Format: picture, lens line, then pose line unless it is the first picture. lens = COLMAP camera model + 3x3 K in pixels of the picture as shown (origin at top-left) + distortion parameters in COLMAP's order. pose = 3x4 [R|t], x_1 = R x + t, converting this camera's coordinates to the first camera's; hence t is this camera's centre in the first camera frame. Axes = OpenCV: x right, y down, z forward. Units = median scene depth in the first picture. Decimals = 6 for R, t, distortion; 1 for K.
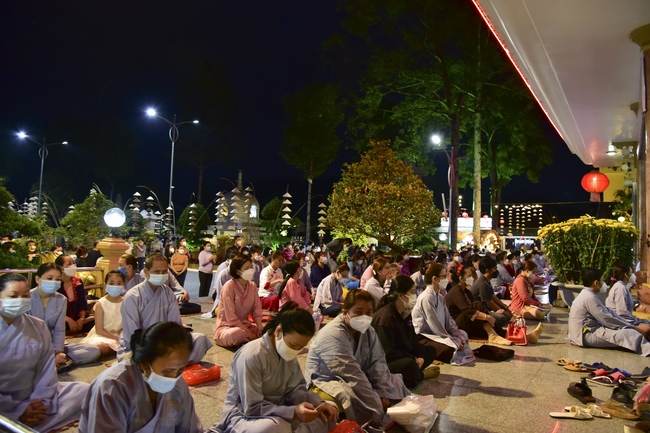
lens RADIAL K [[443.1, 0, 325.0], [0, 443.1, 216.5], [0, 0, 1]] dist [-0.117676, 0.068516]
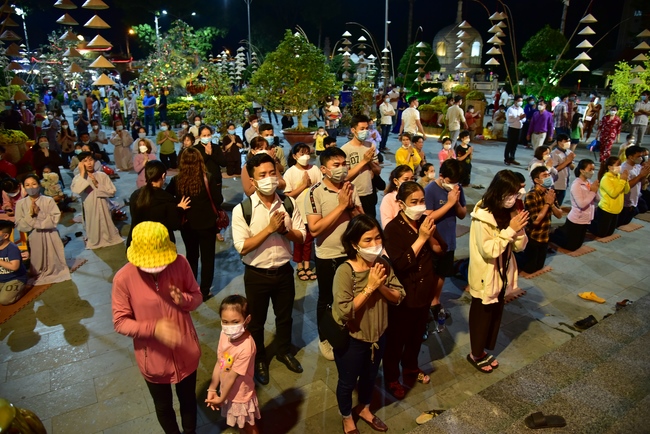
lens RADIAL K [[443.1, 0, 325.0], [0, 443.1, 217.0], [0, 0, 1]] dist [-0.117676, 0.068516]
pose [[0.898396, 0.098455, -0.428009, -0.085647], [0.056652, 0.940428, 0.335239, -0.005249], [0.435518, -0.325425, 0.839299, 0.186688]]
